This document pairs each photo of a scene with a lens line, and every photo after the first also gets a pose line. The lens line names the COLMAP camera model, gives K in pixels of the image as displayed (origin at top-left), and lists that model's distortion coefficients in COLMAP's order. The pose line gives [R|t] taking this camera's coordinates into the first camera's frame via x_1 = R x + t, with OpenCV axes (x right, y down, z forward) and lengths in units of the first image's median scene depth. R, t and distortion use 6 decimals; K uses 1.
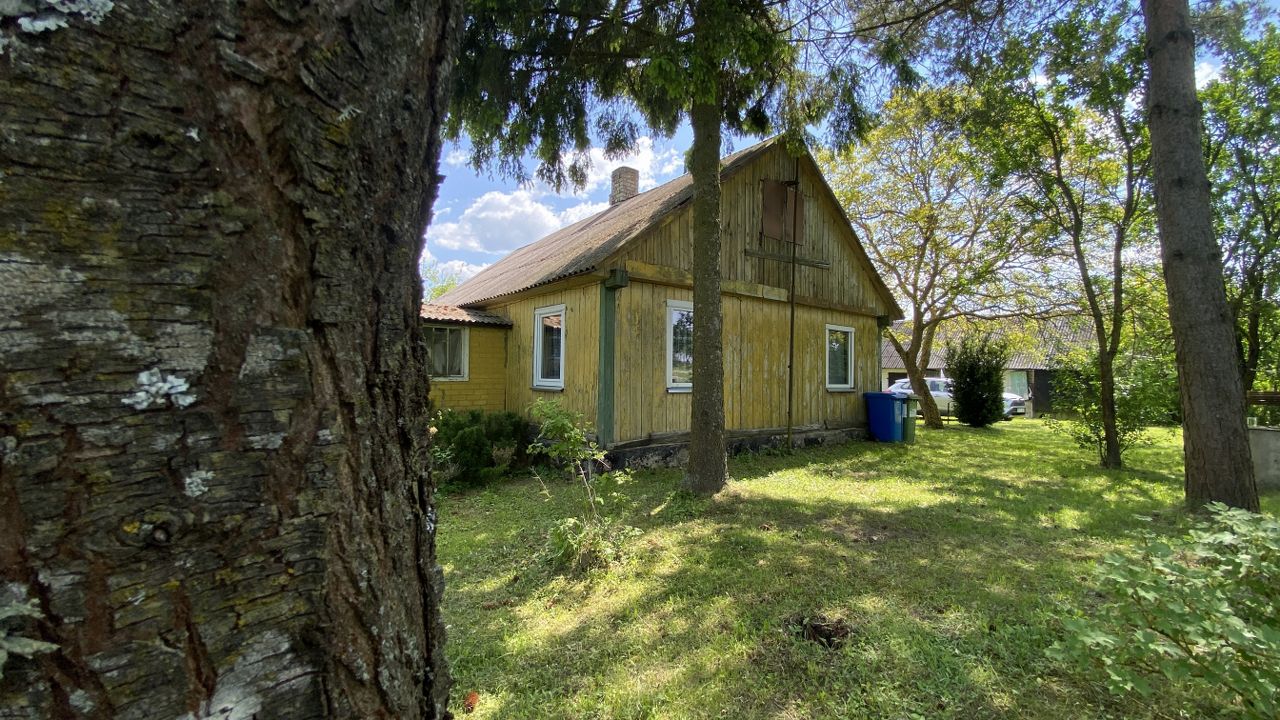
lens RADIAL K [[526.4, 0, 643.3], [0, 526.4, 356.4], [0, 0, 1]] dist [0.025055, -0.025447]
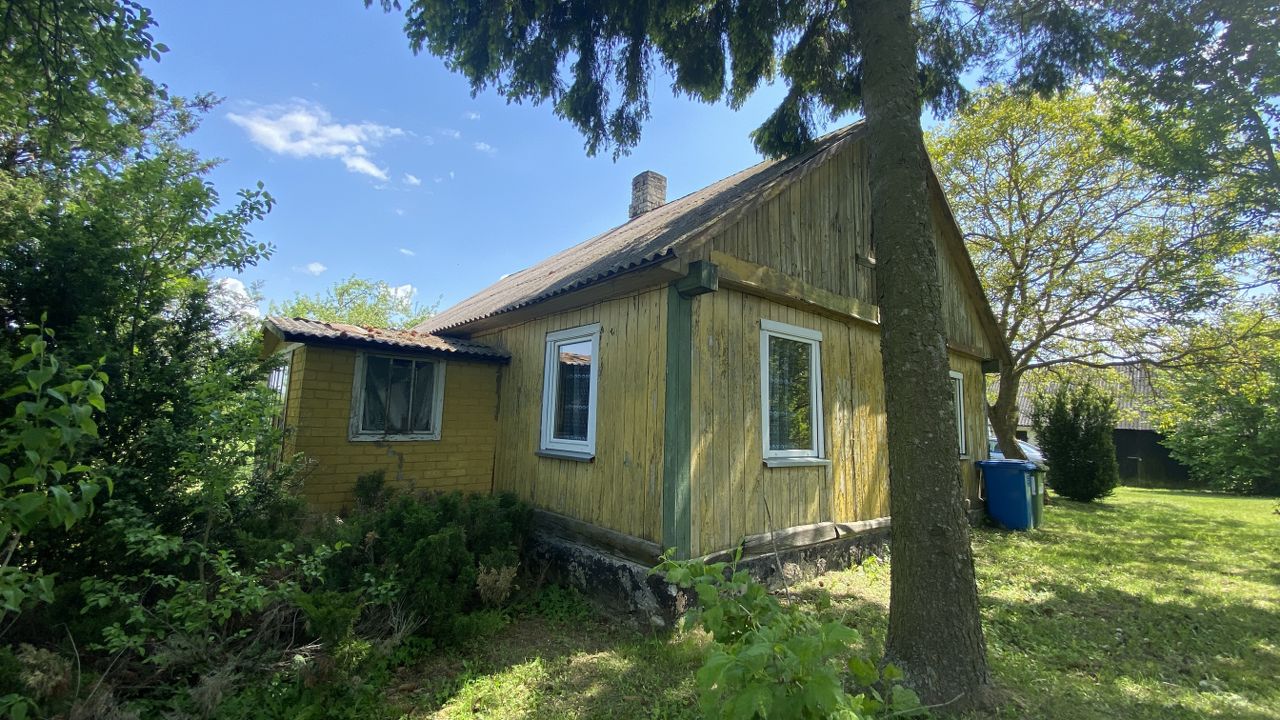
lens RADIAL K [[526.4, 0, 643.3], [0, 526.4, 356.4], [0, 0, 1]] dist [0.025055, -0.025447]
pose [[0.999014, 0.020403, 0.039436, -0.111397], [-0.016690, 0.995593, -0.092282, -0.000992], [-0.041145, 0.091533, 0.994952, 0.337116]]
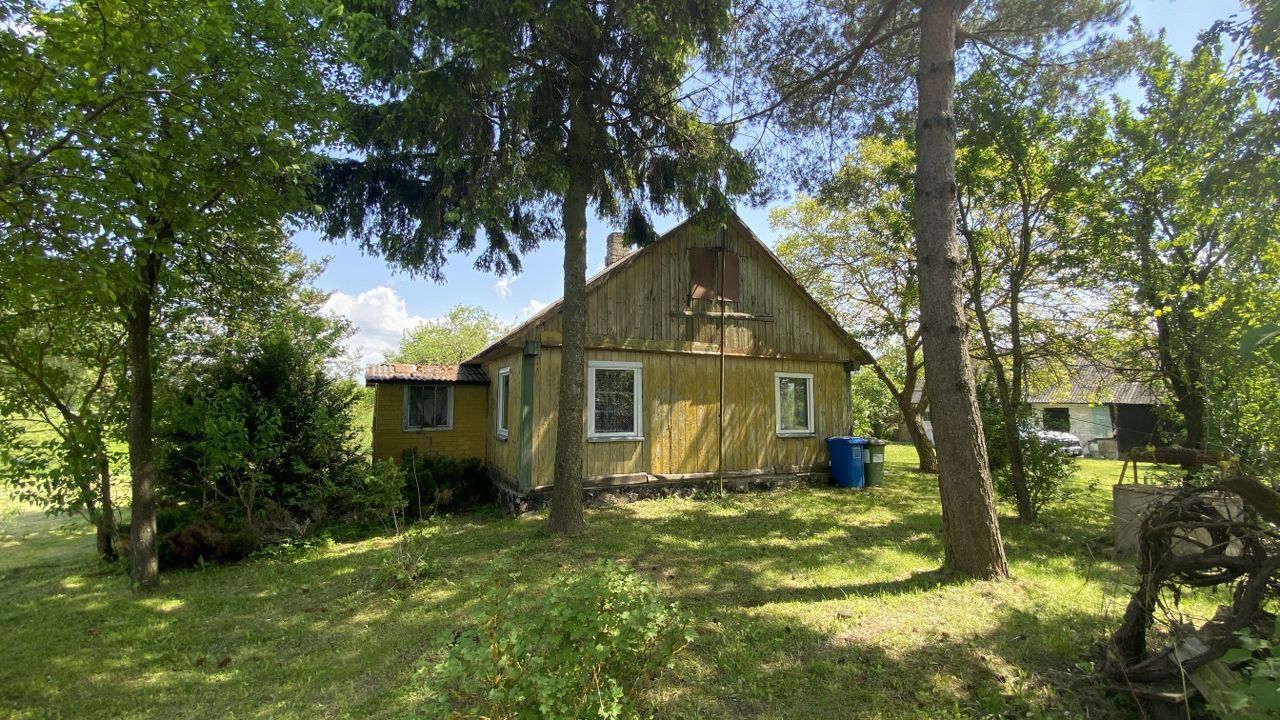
lens RADIAL K [[526.4, 0, 643.3], [0, 526.4, 356.4], [0, 0, 1]] dist [0.025055, -0.025447]
pose [[0.979944, -0.030338, -0.196950, 0.358220], [0.018262, 0.997856, -0.062841, -0.039180], [0.198434, 0.057984, 0.978398, -0.103125]]
